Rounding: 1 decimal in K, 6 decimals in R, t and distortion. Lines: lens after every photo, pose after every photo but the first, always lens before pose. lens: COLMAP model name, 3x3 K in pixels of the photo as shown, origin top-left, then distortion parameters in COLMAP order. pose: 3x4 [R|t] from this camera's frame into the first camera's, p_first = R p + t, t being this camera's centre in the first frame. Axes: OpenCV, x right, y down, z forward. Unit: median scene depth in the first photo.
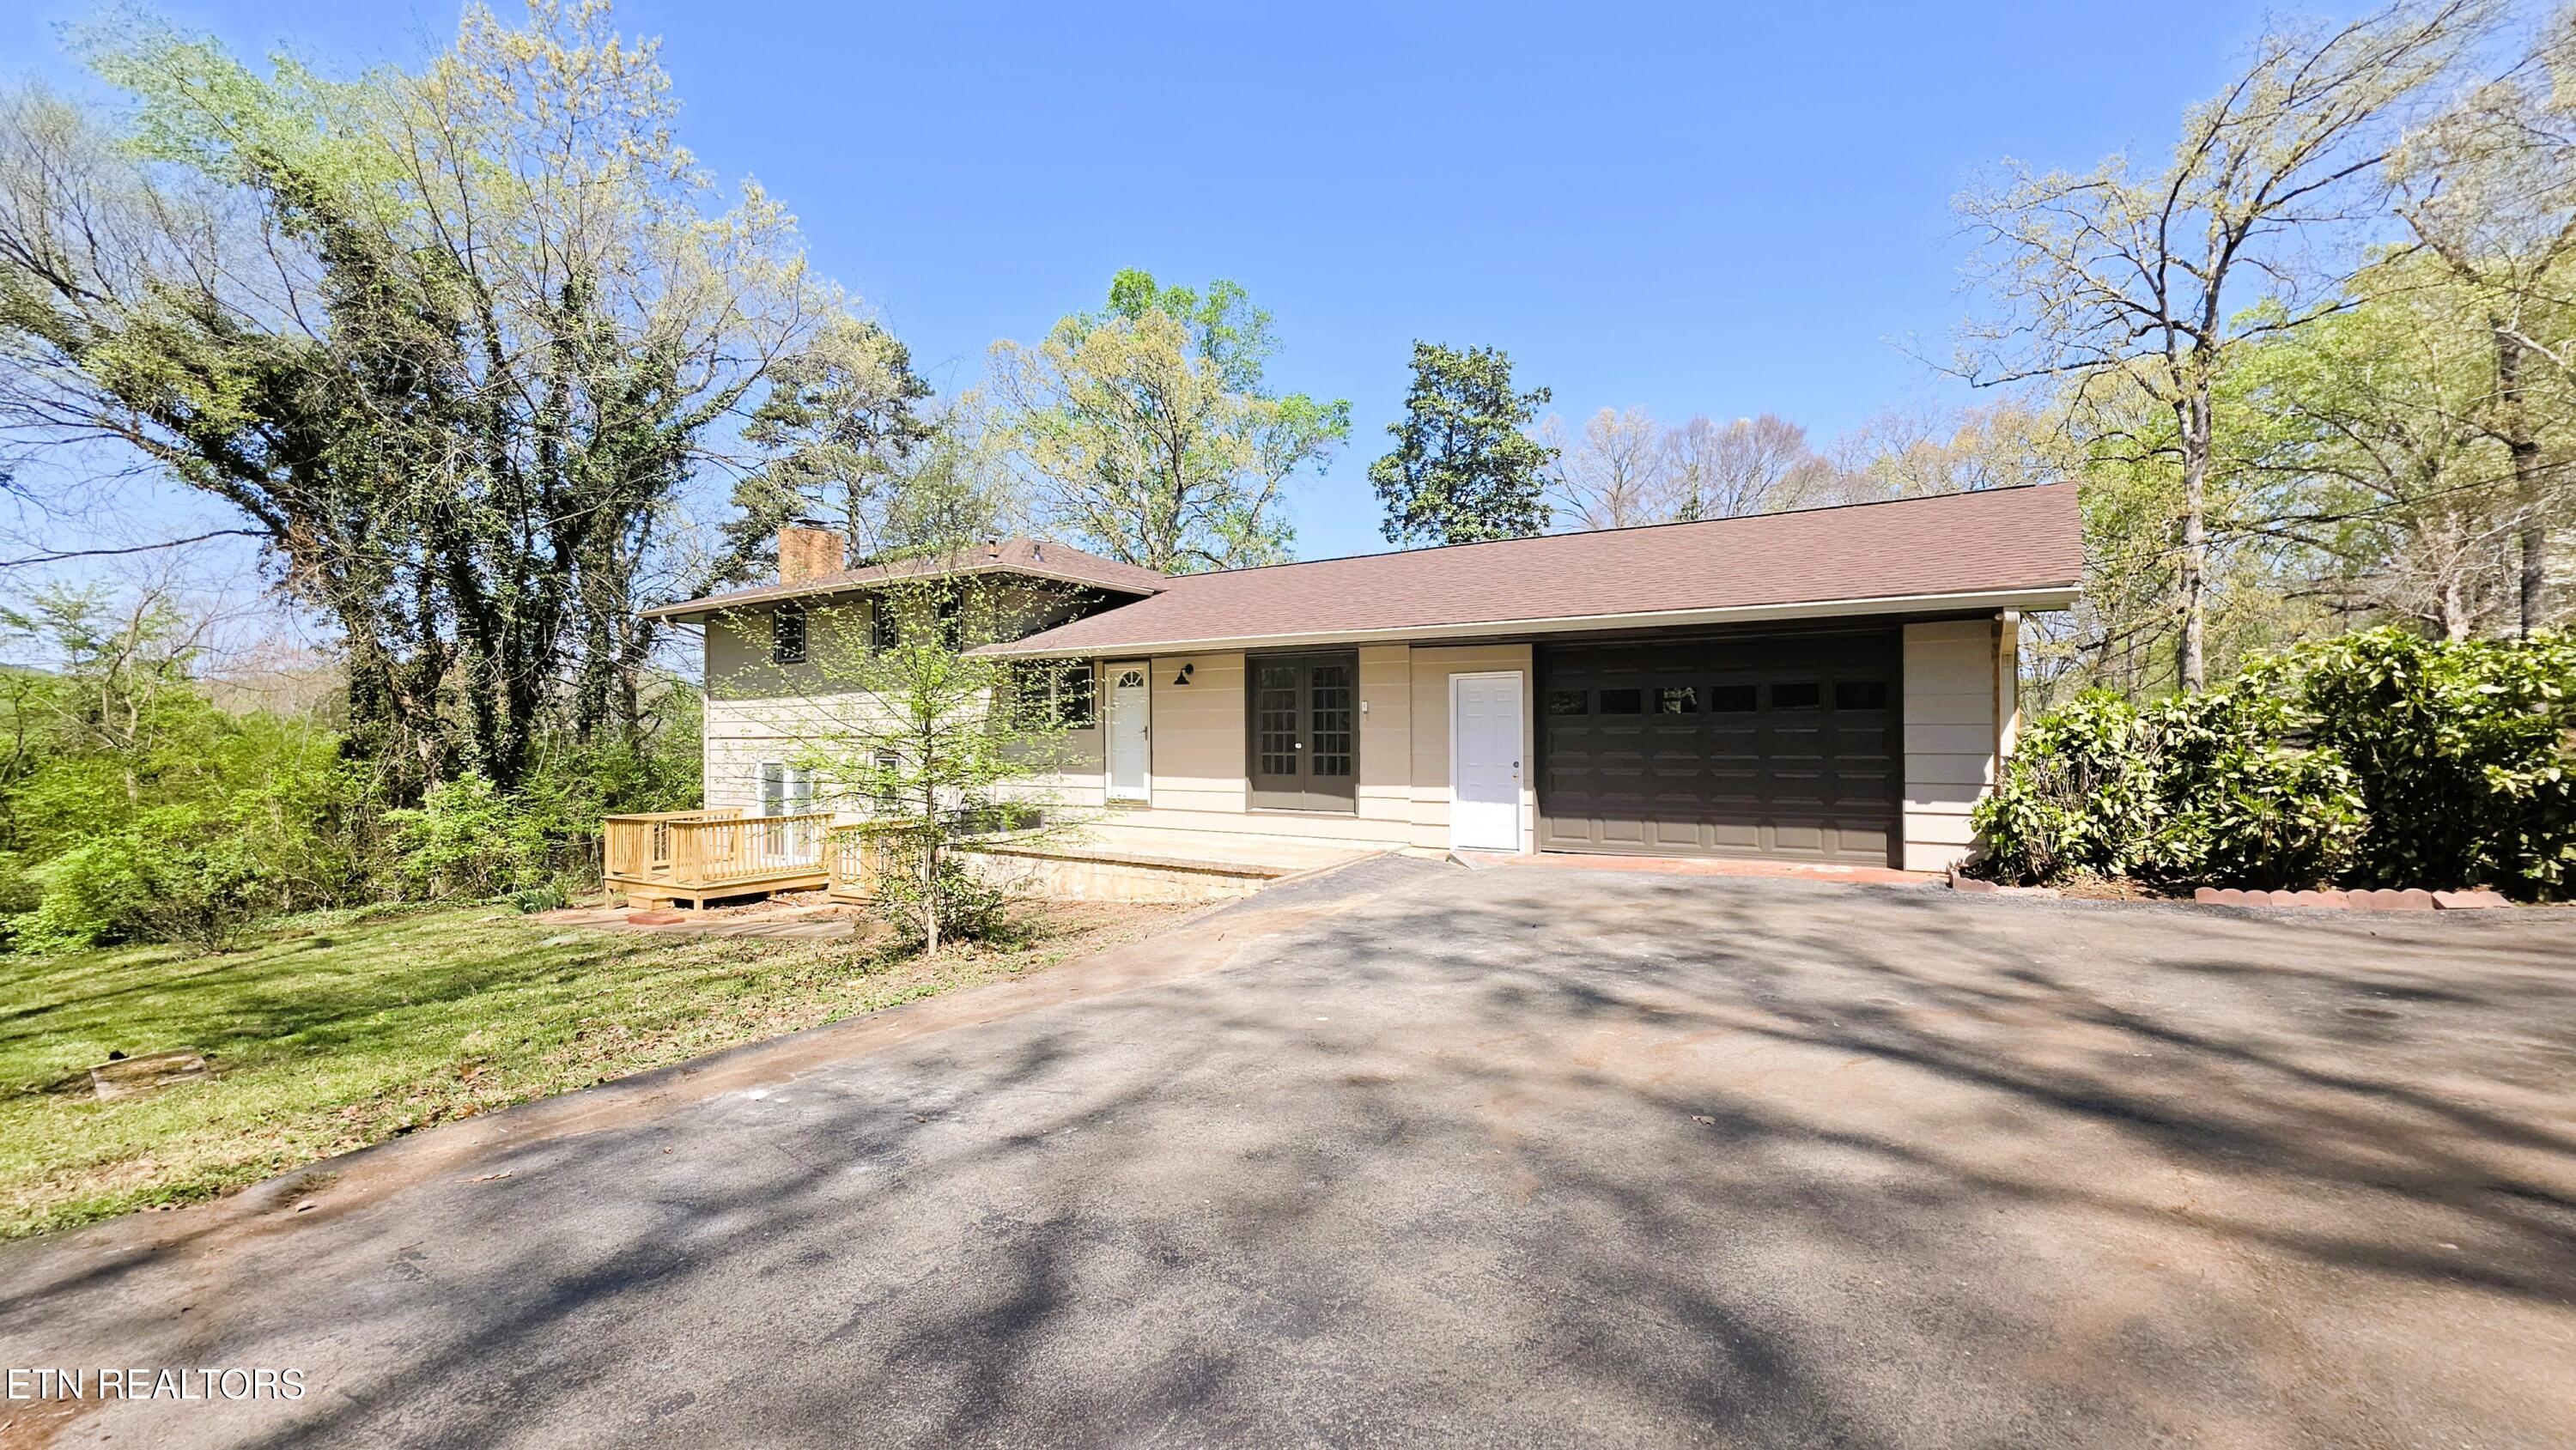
lens RADIAL K [[1026.9, 0, 1291.2], [0, 1026.9, 727.6], [0, 0, 1]] dist [-0.003863, 0.000146]
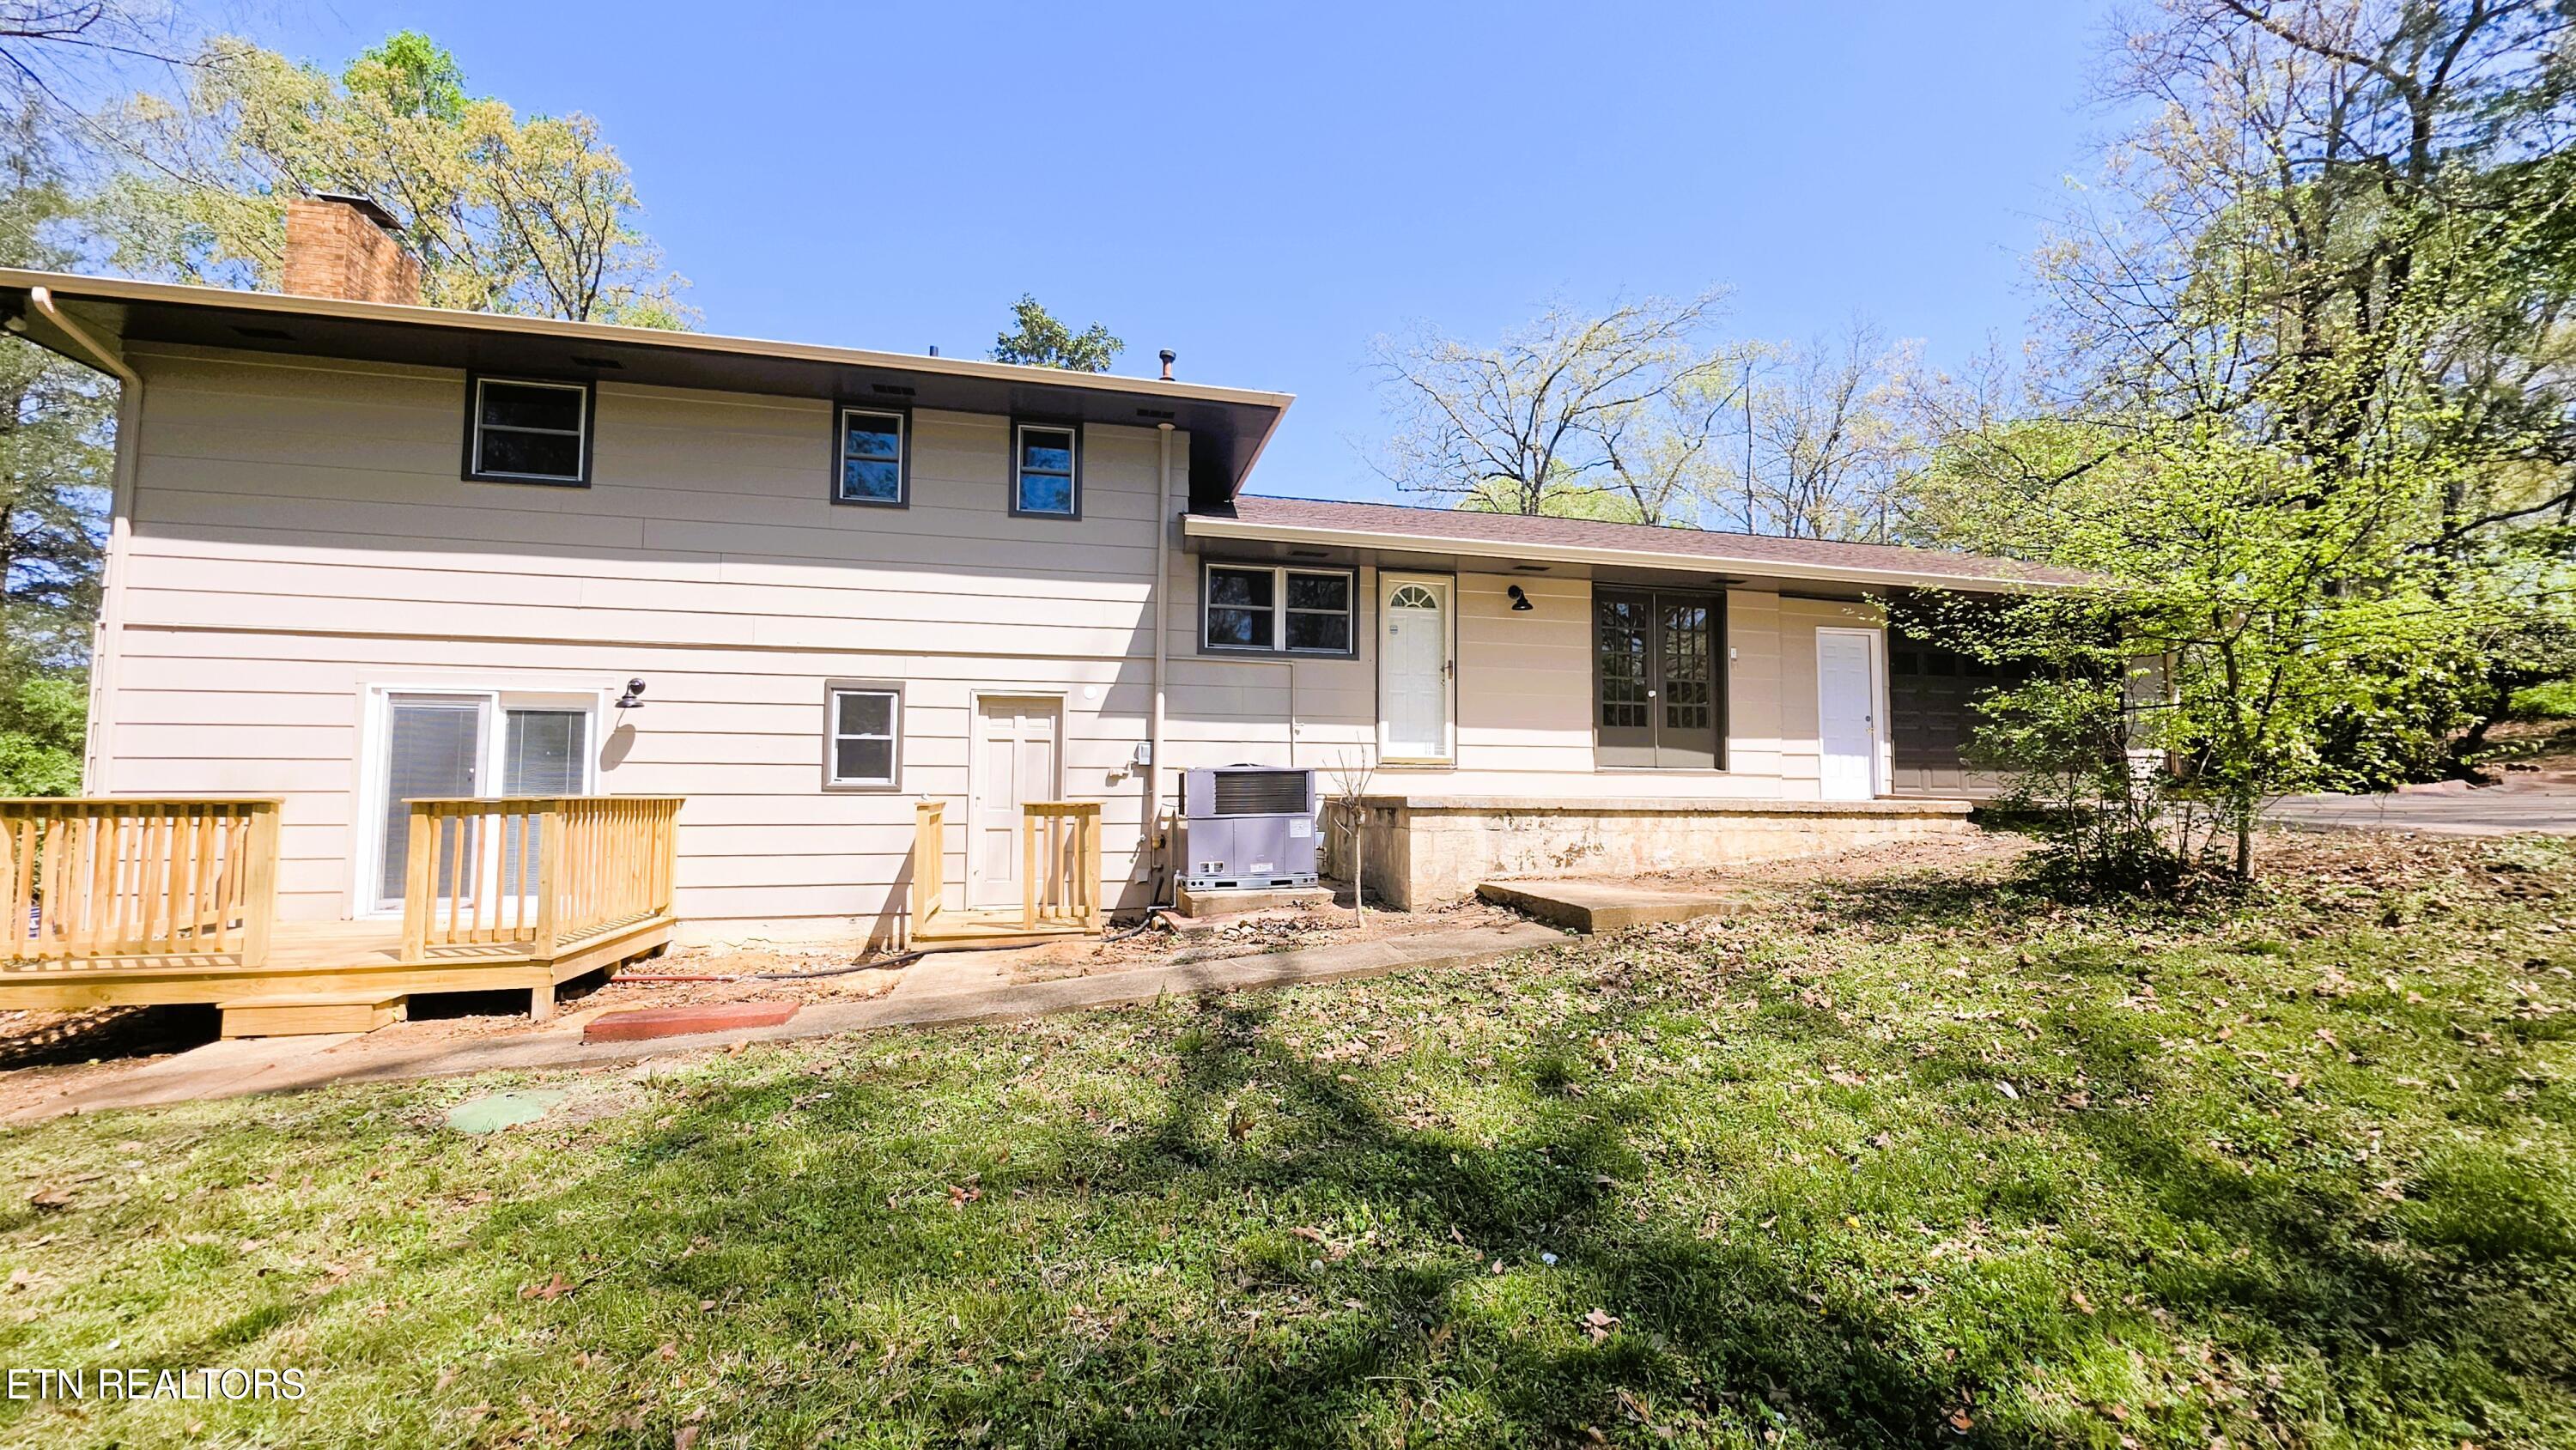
lens RADIAL K [[1026.9, 0, 1290.1], [0, 1026.9, 734.2], [0, 0, 1]] dist [-0.003863, 0.000146]
pose [[0.700164, 0.052866, 0.712022, -0.807511], [-0.012538, 0.998012, -0.061771, 0.107527], [-0.713872, 0.034323, 0.699435, 0.605363]]
